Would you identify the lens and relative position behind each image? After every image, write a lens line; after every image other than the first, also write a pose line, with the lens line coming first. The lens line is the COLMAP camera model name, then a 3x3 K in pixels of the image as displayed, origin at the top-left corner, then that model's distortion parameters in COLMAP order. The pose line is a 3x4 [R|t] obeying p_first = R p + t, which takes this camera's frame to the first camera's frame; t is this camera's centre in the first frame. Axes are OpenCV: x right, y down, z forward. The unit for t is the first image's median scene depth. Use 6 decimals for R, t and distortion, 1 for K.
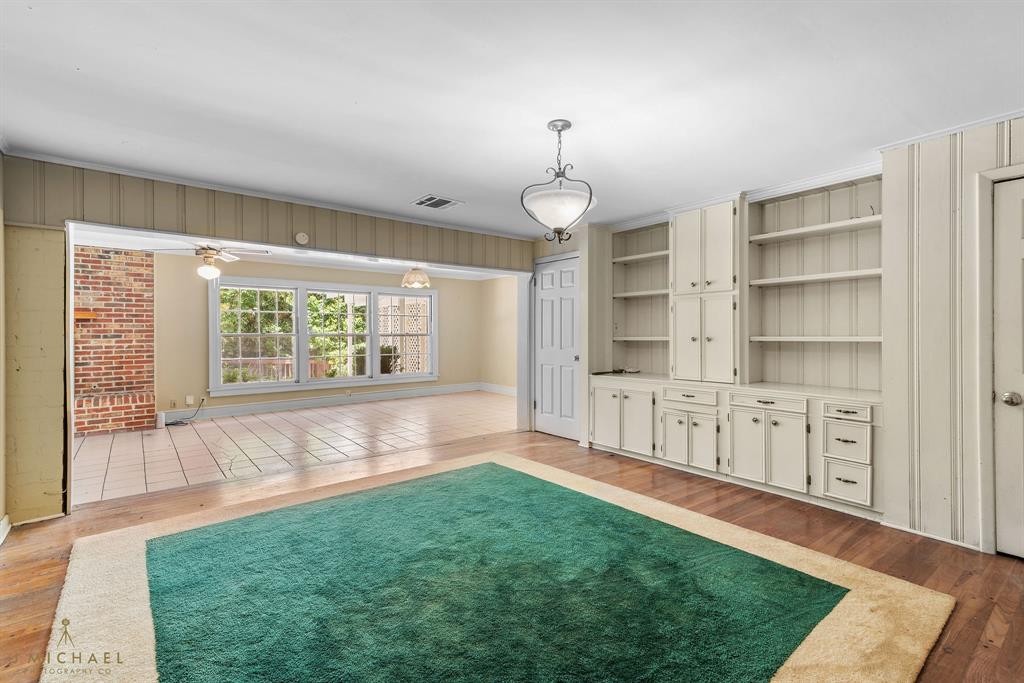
lens RADIAL K [[462.0, 0, 511.4], [0, 462.0, 332.2], [0, 0, 1]] dist [0.002216, 0.000237]
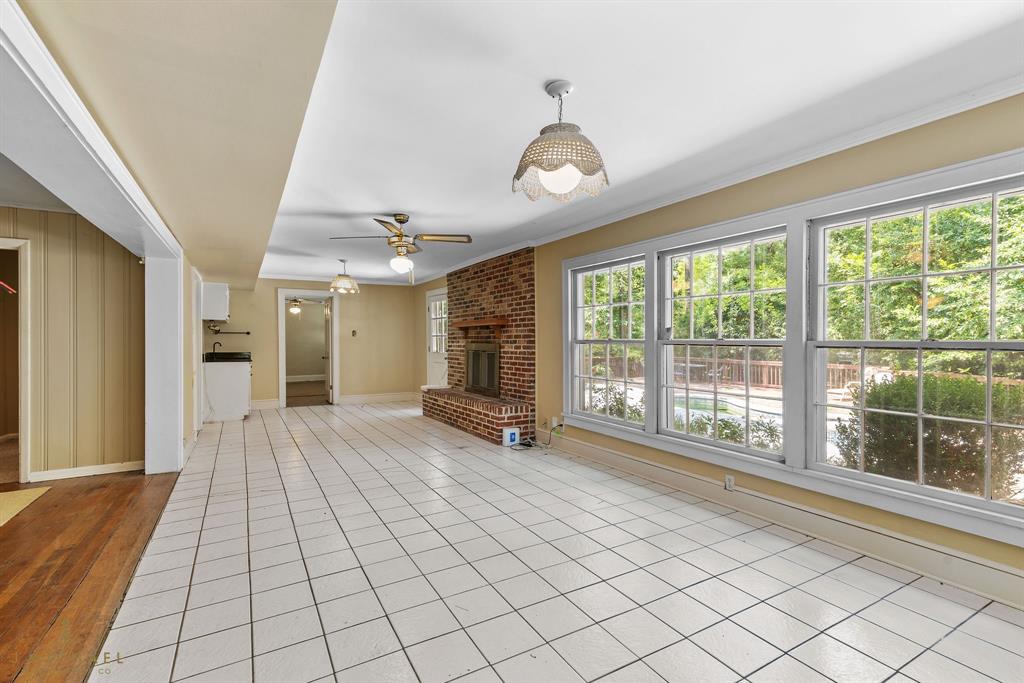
lens RADIAL K [[465.6, 0, 513.9], [0, 465.6, 337.0], [0, 0, 1]] dist [0.022208, -0.000106]
pose [[-0.139424, -0.000613, -0.990233, 0.174878], [0.003327, 0.999994, -0.001087, -0.000110], [0.990227, -0.003446, -0.139421, 1.669264]]
